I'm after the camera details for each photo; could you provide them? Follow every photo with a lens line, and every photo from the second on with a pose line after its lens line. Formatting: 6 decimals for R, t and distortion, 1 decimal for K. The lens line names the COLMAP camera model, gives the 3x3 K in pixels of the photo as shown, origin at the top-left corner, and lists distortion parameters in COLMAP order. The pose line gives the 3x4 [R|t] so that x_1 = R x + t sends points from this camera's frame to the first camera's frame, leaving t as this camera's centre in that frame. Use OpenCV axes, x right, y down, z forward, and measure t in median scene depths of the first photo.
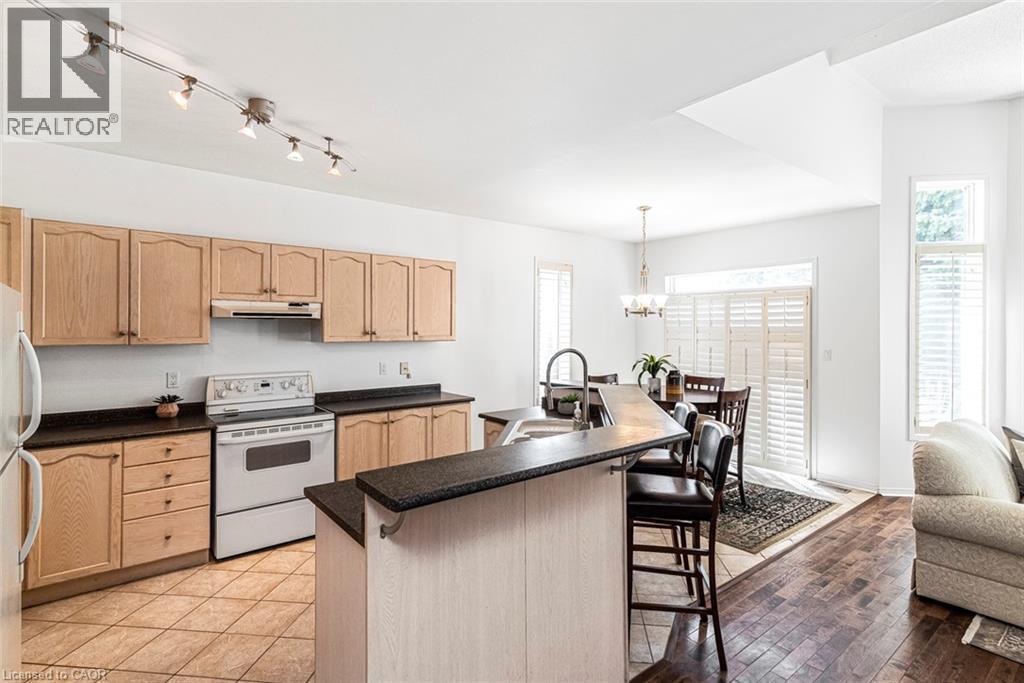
lens RADIAL K [[476.4, 0, 528.8], [0, 476.4, 327.2], [0, 0, 1]] dist [0.005704, 0.000067]
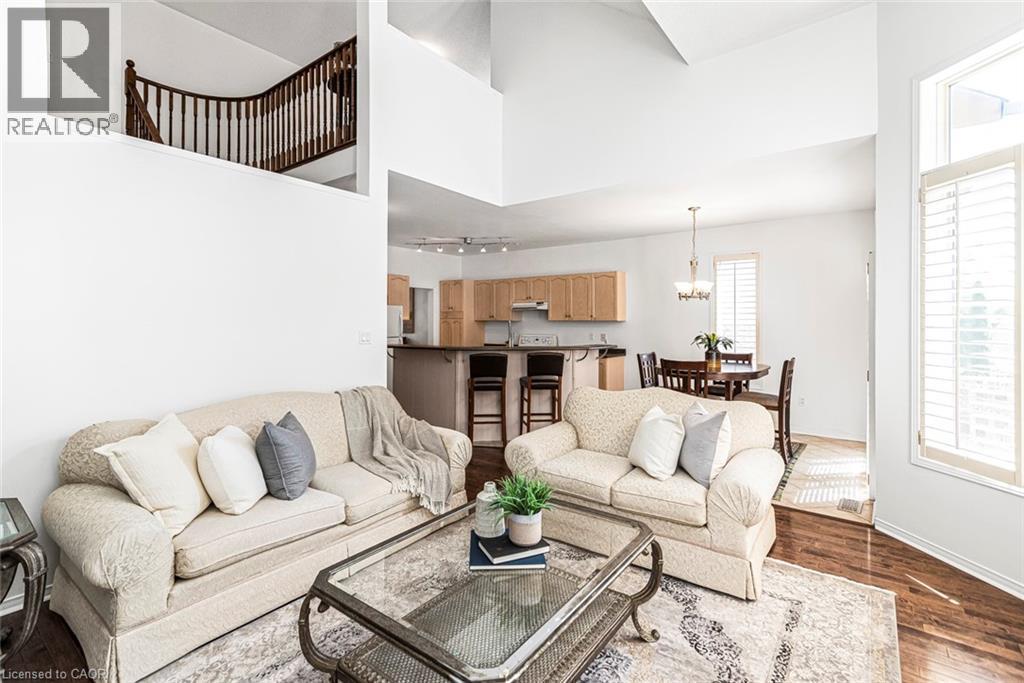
lens RADIAL K [[476.4, 0, 524.1], [0, 476.4, 325.0], [0, 0, 1]] dist [0.005704, 0.000067]
pose [[0.273115, 0.005371, -0.961966, 1.566107], [0.003128, 0.999974, 0.006471, 0.037524], [0.961976, -0.004777, 0.273091, 0.333358]]
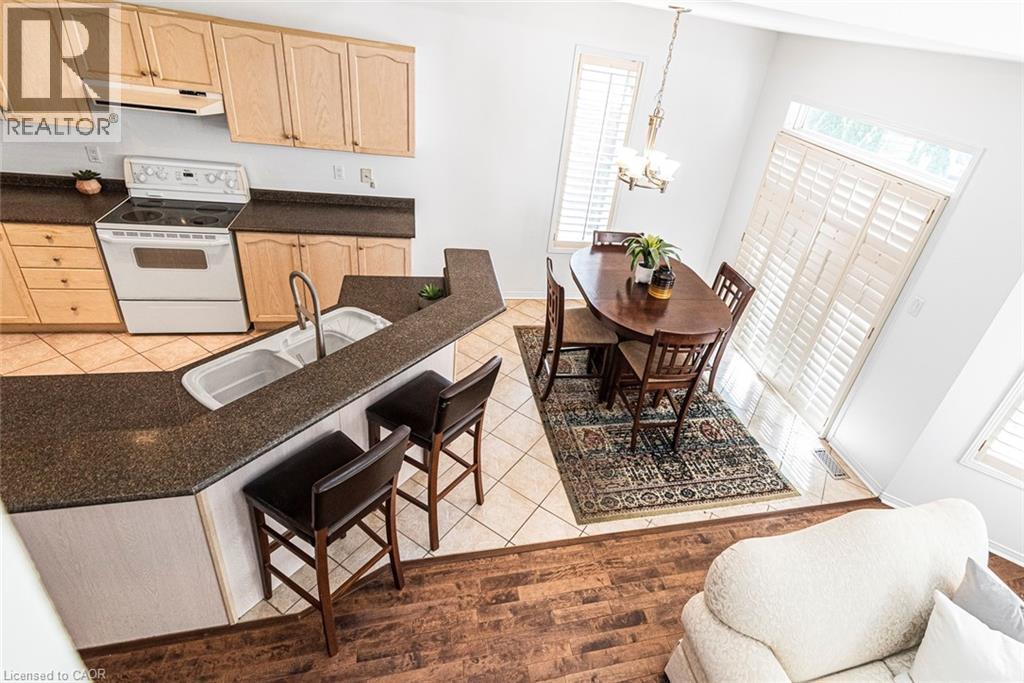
lens RADIAL K [[511.5, 0, 586.8], [0, 511.5, 304.7], [0, 0, 1]] dist [0.012949, -0.002416]
pose [[0.914594, 0.309646, -0.260073, 0.519891], [-0.159767, 0.867525, 0.471035, -0.263960], [0.371474, -0.389255, 0.842904, 0.327258]]
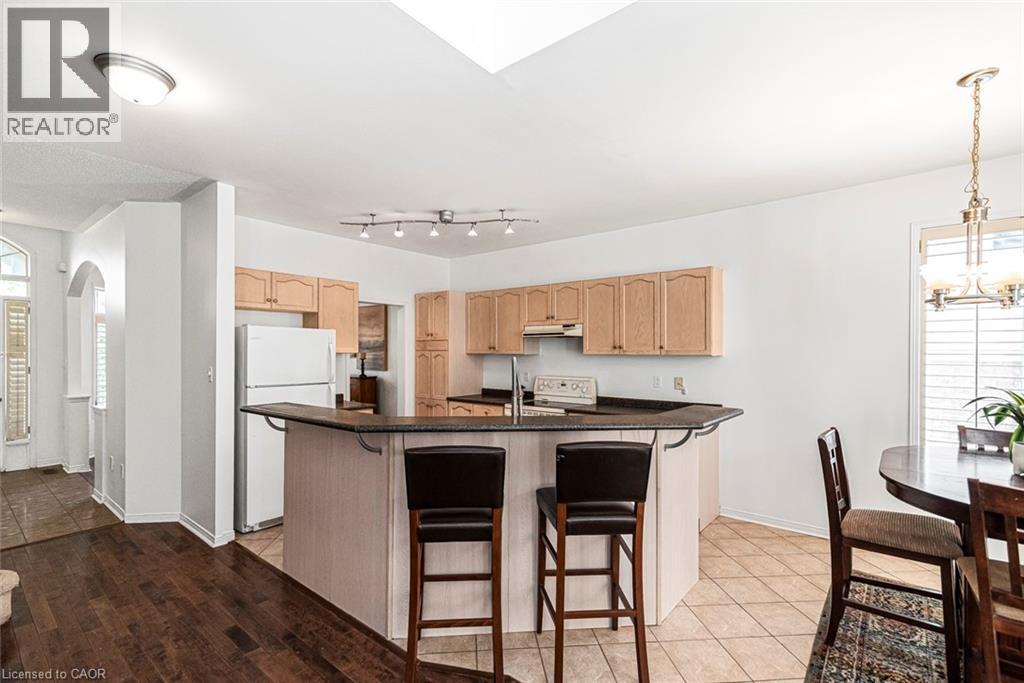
lens RADIAL K [[462.7, 0, 515.8], [0, 462.7, 351.7], [0, 0, 1]] dist [0.003136, -0.000192]
pose [[0.224588, -0.001274, -0.974453, 0.728296], [0.003264, 0.999995, -0.000556, 0.024383], [0.974448, -0.003055, 0.224591, 0.559948]]
